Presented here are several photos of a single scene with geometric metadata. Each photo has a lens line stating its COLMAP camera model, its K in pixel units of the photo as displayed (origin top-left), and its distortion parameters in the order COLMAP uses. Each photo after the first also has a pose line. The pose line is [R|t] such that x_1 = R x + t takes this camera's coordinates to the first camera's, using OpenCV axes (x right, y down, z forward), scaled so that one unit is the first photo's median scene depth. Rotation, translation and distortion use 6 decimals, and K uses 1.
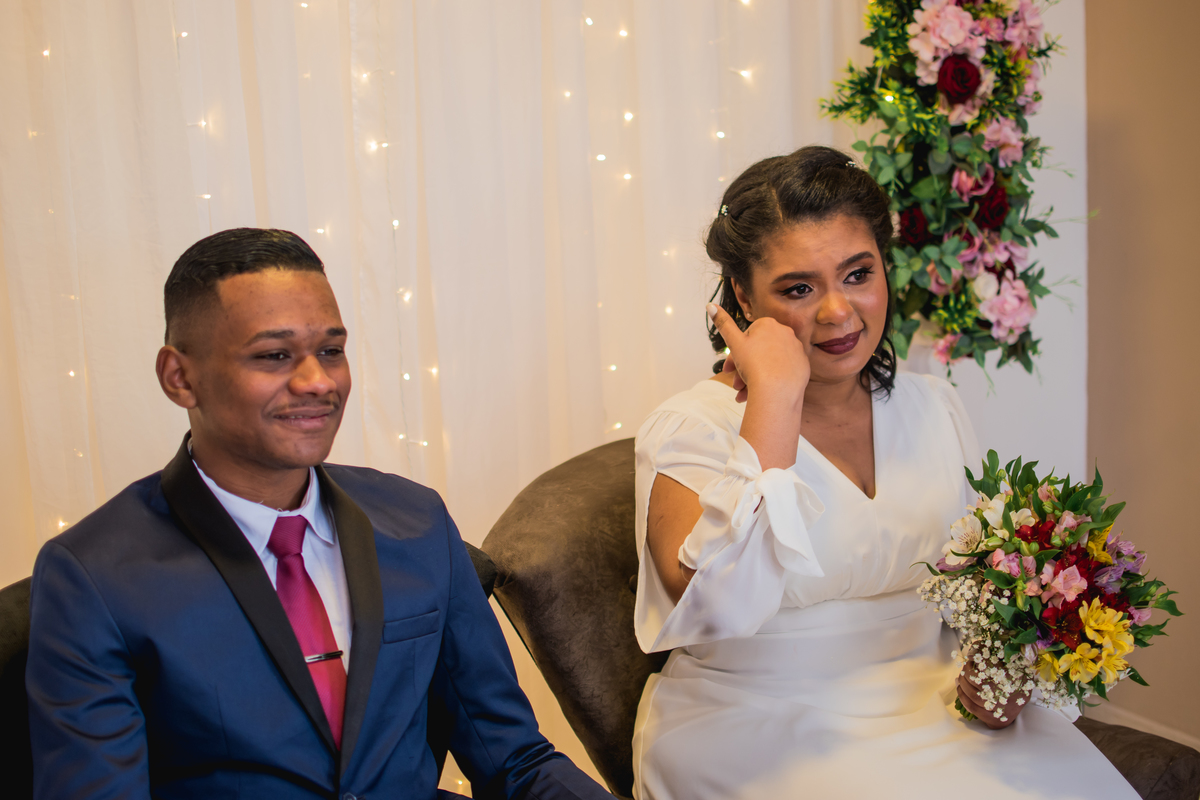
lens RADIAL K [[1842.4, 0, 600.0], [0, 1842.4, 400.0], [0, 0, 1]] dist [-0.183627, 0.155325]
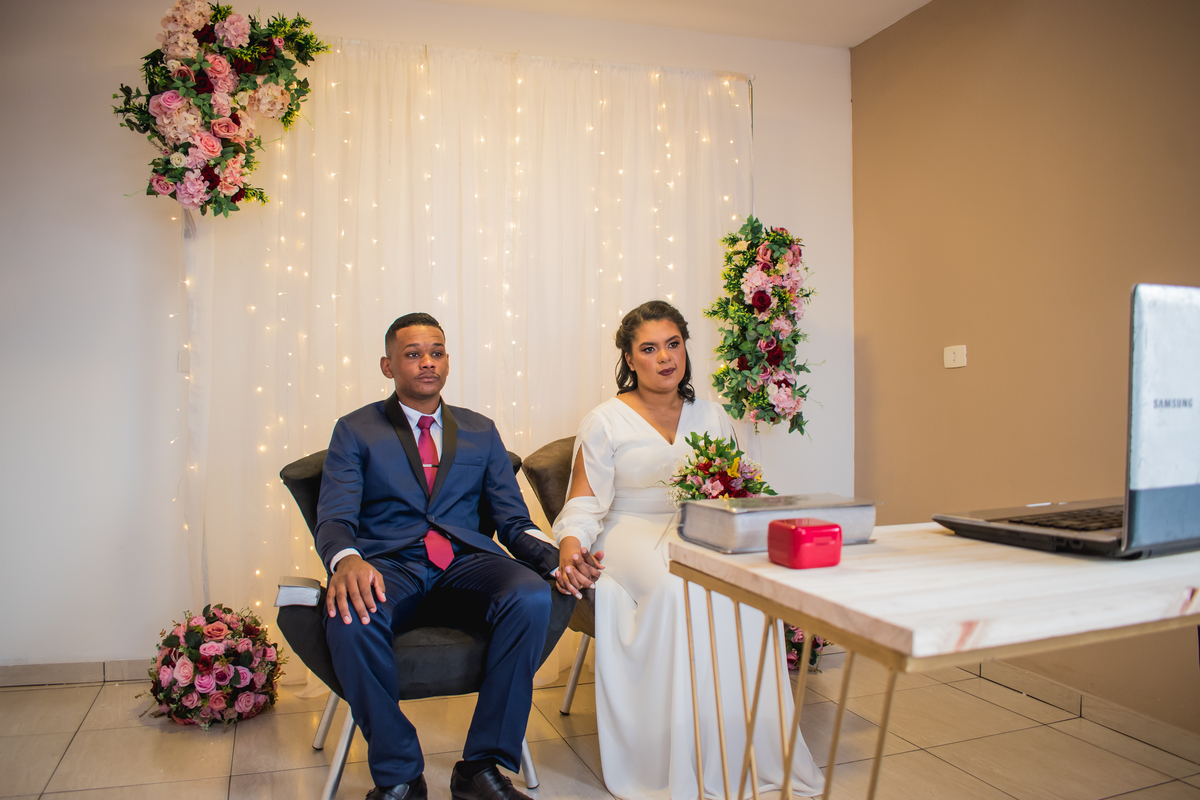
lens RADIAL K [[936.5, 0, 600.0], [0, 936.5, 400.0], [0, 0, 1]] dist [-0.091730, -0.000774]
pose [[0.979134, 0.040544, -0.199131, 0.238130], [-0.074041, 0.983716, -0.163773, 0.165426], [0.189248, 0.175100, 0.966191, -0.194397]]
